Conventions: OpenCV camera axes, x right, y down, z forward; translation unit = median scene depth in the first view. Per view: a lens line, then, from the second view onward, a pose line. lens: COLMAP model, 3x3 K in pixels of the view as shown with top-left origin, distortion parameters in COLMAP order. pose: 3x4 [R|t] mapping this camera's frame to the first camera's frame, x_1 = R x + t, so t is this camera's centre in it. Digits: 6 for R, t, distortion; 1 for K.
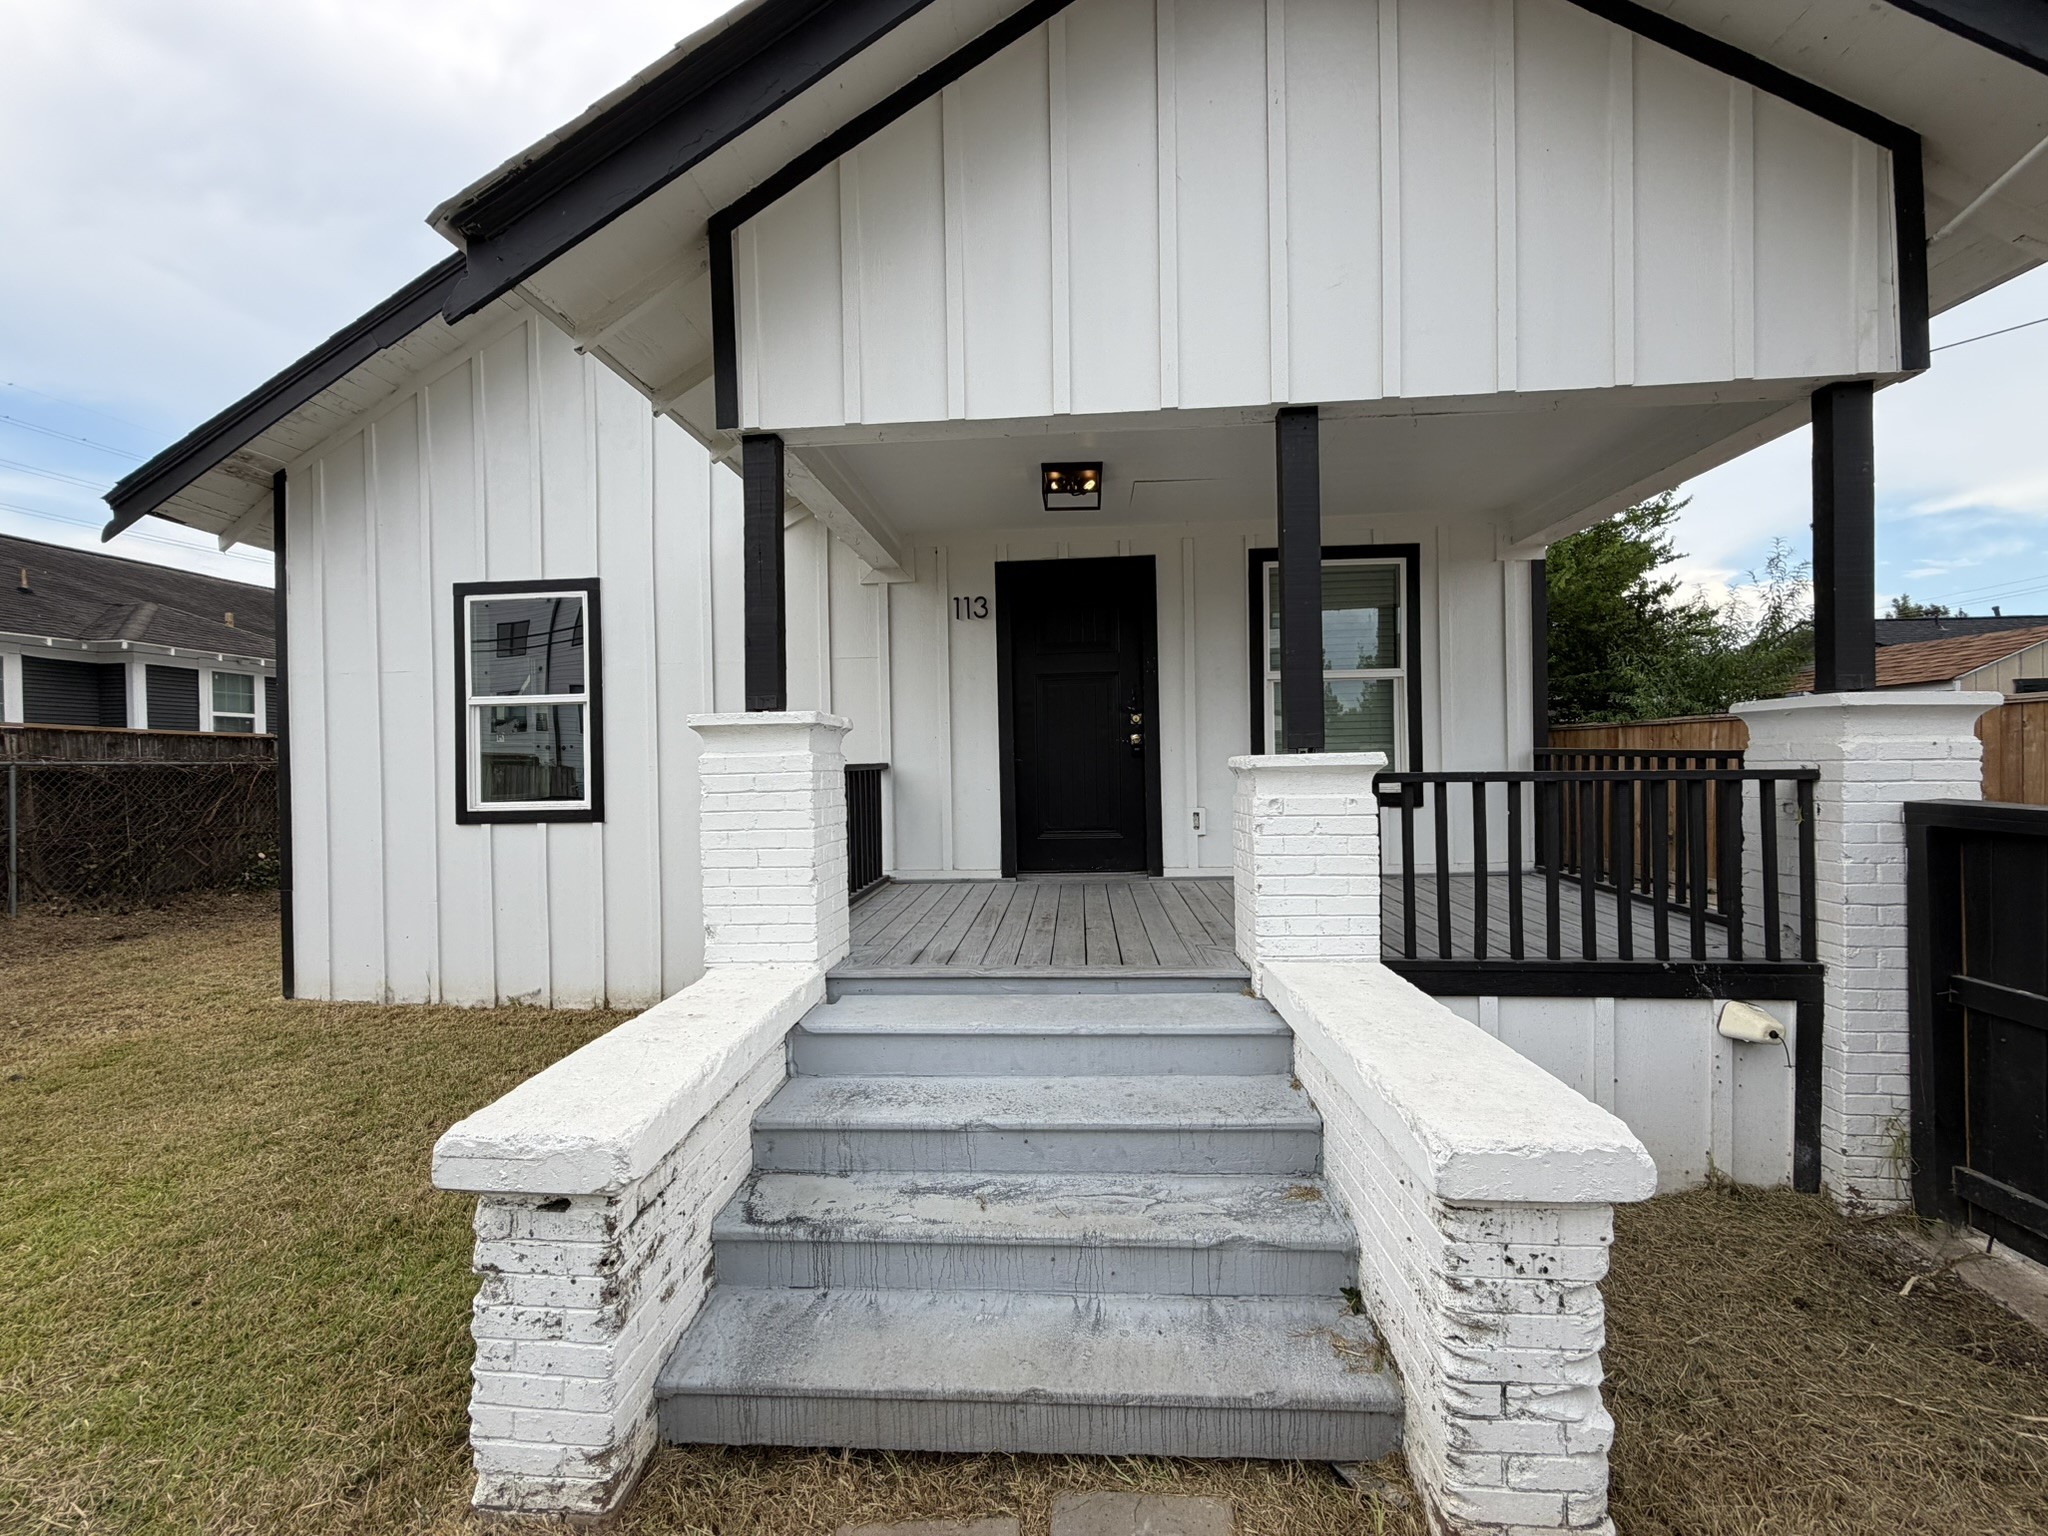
lens RADIAL K [[817.8, 0, 1021.0], [0, 817.8, 769.4], [0, 0, 1]] dist [0.000318, 0.000047]
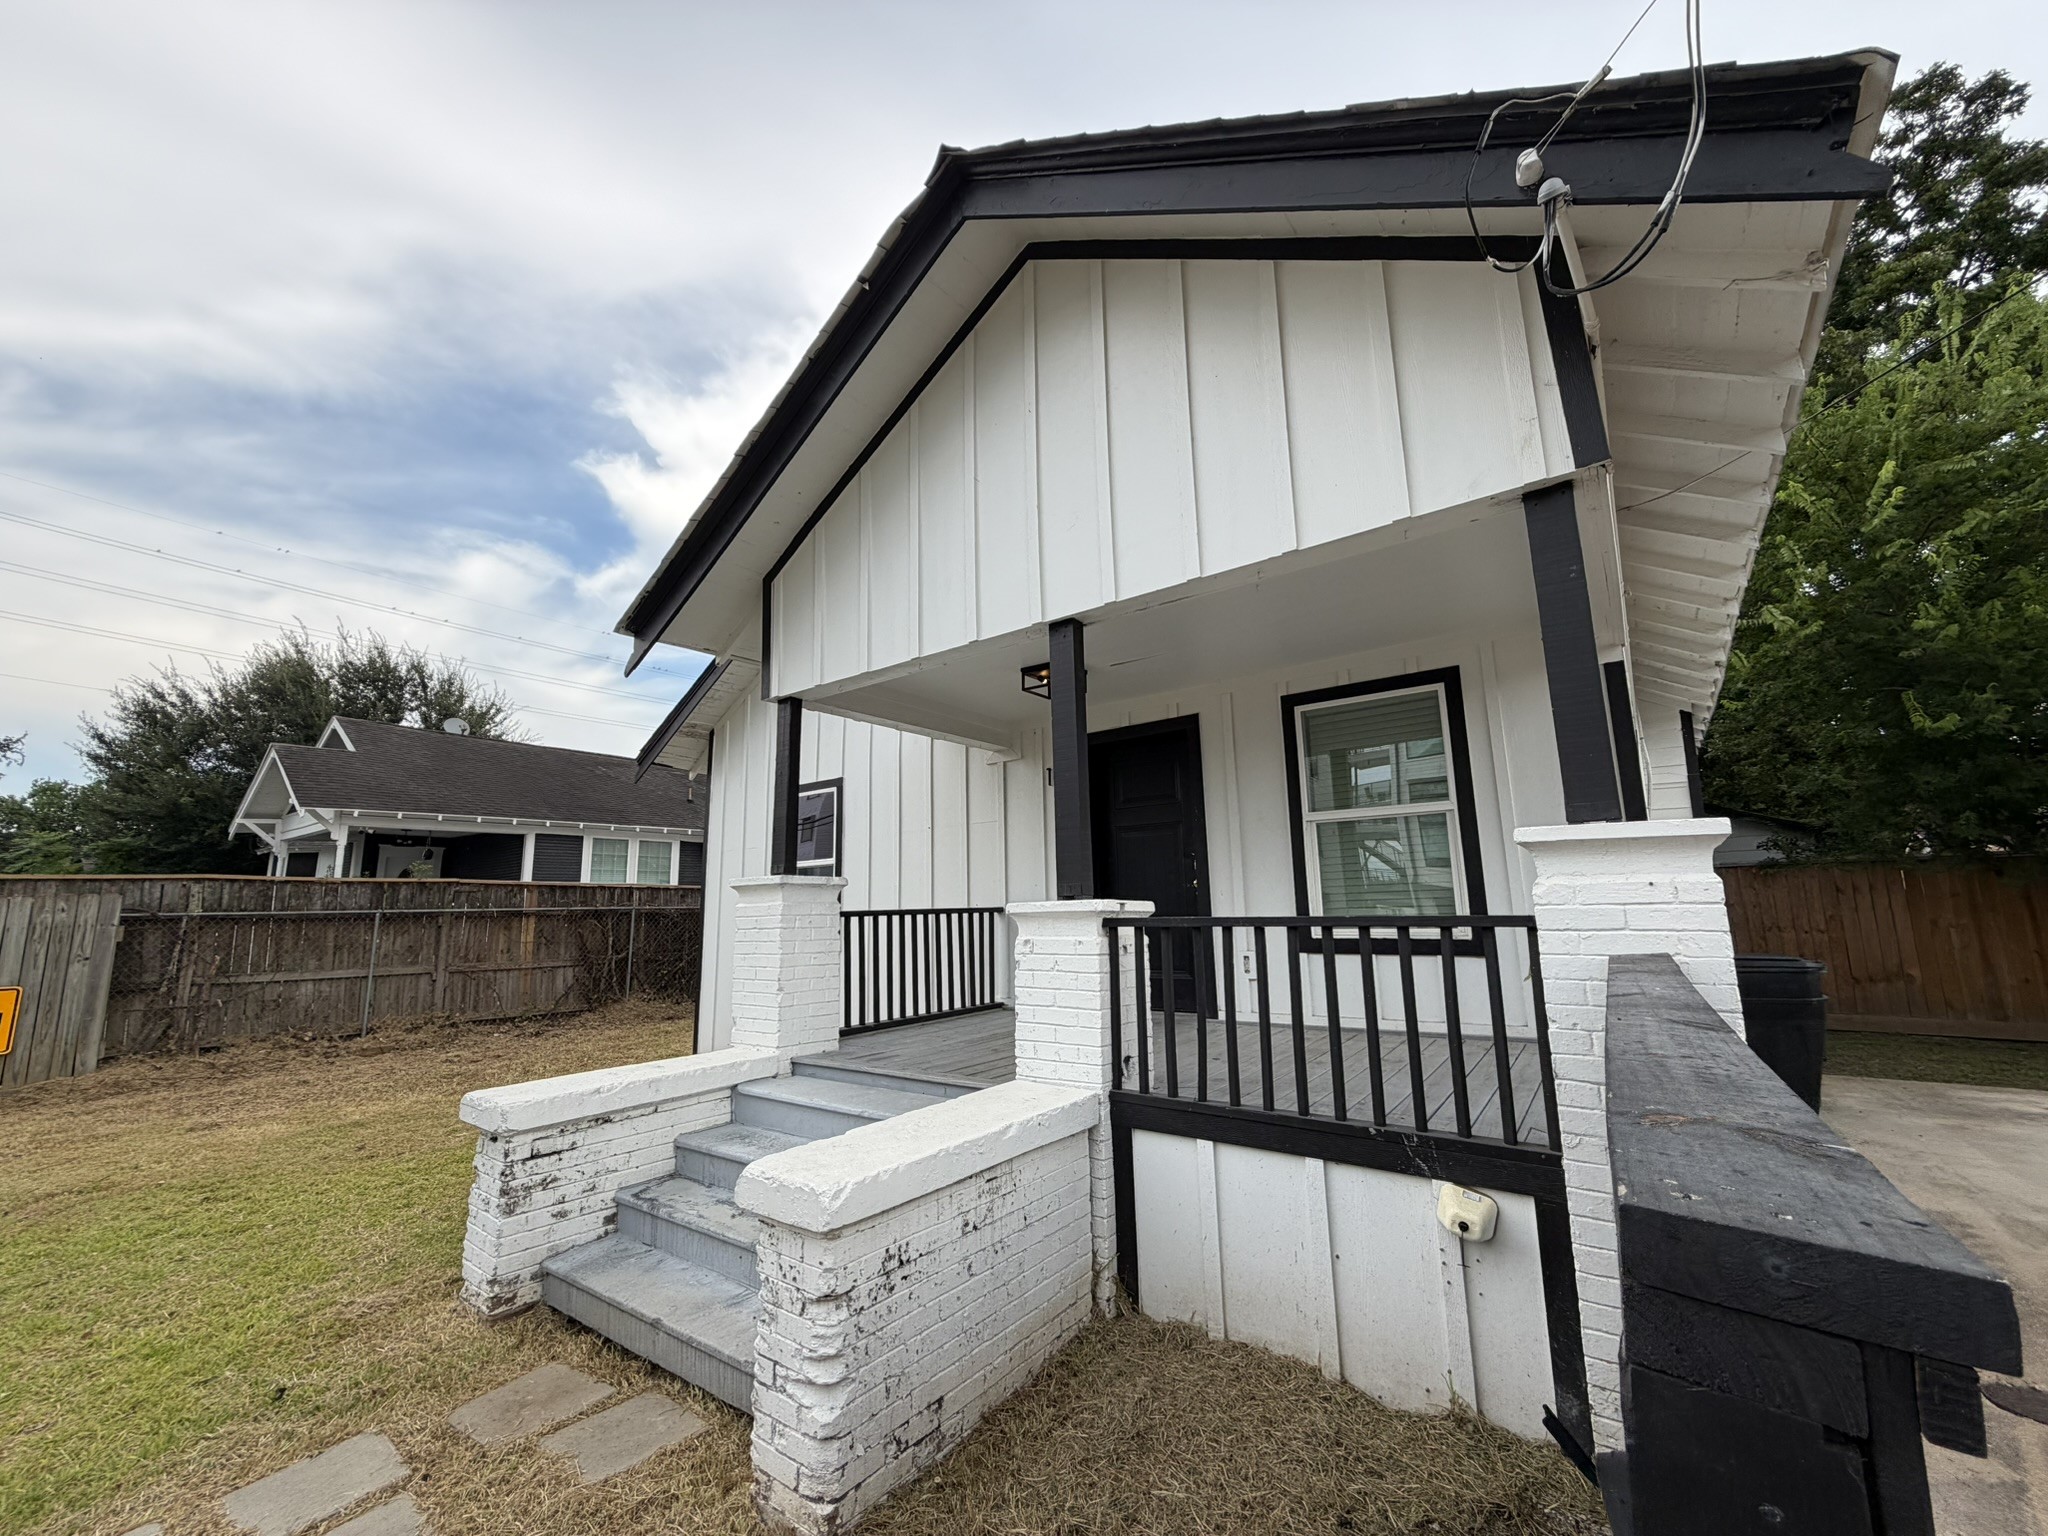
lens RADIAL K [[817.8, 0, 1018.0], [0, 817.8, 769.4], [0, 0, 1]] dist [0.000318, 0.000047]
pose [[0.837169, -0.093994, -0.538808, 0.544410], [0.001872, 0.985609, -0.169029, -0.004061], [0.546942, 0.140497, 0.825297, -0.022202]]
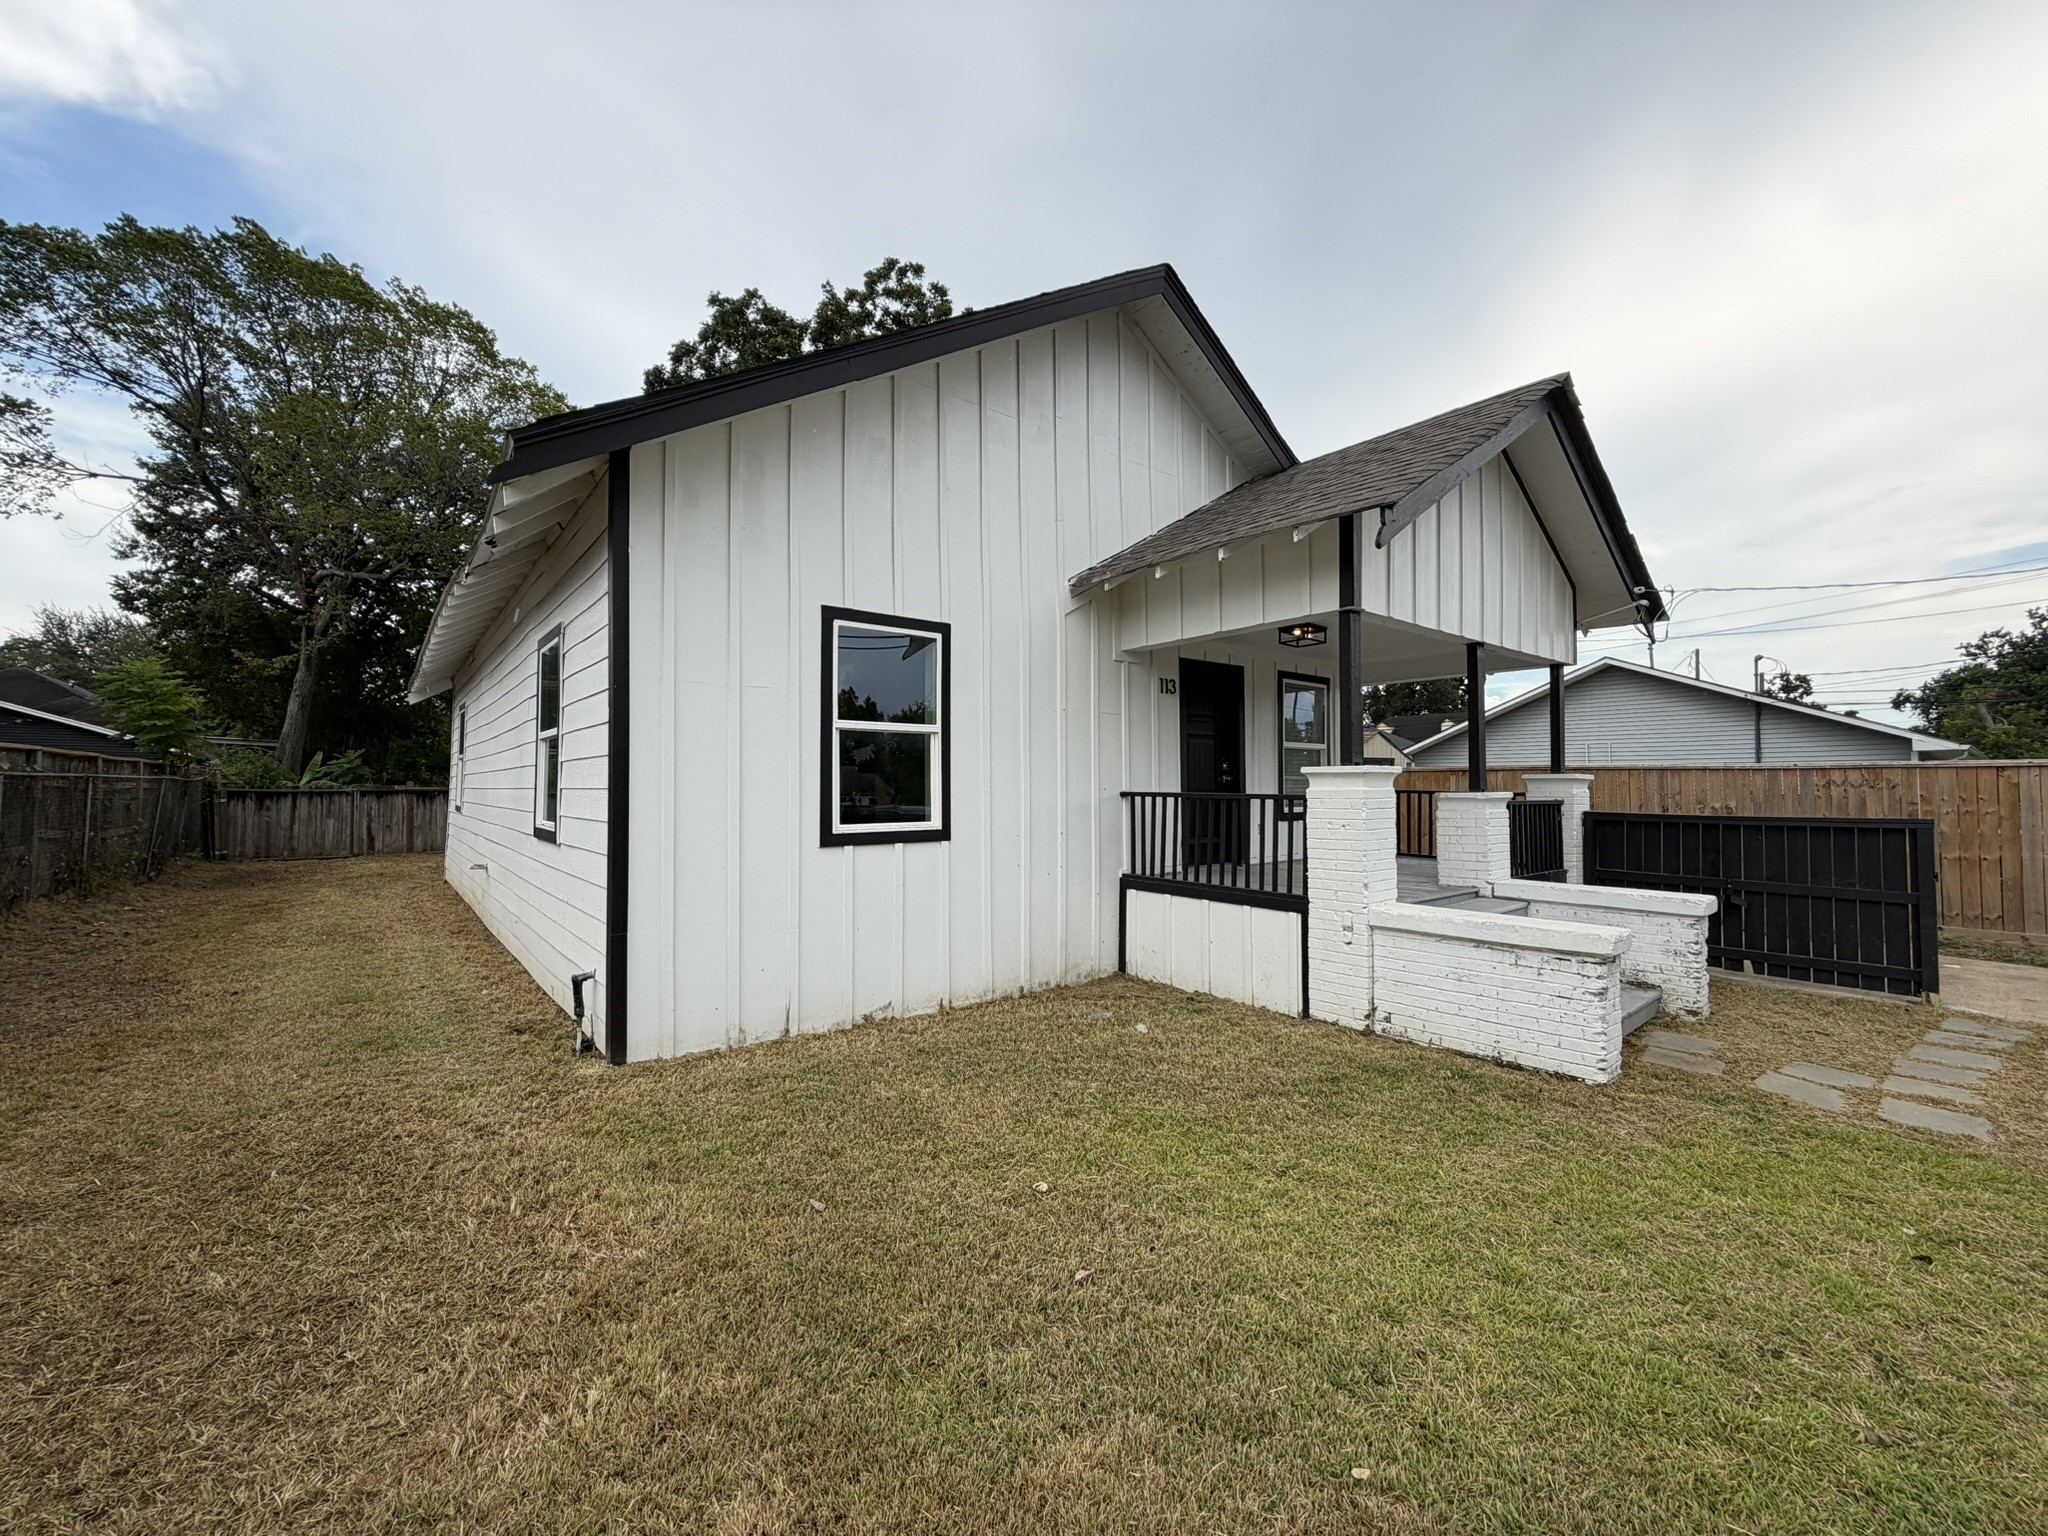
lens RADIAL K [[817.8, 0, 1016.7], [0, 817.8, 771.8], [0, 0, 1]] dist [0.000318, 0.000047]
pose [[0.730438, 0.029875, 0.682325, -1.271490], [-0.009228, 0.999383, -0.033878, 0.007799], [-0.682917, 0.018449, 0.730263, 0.121406]]
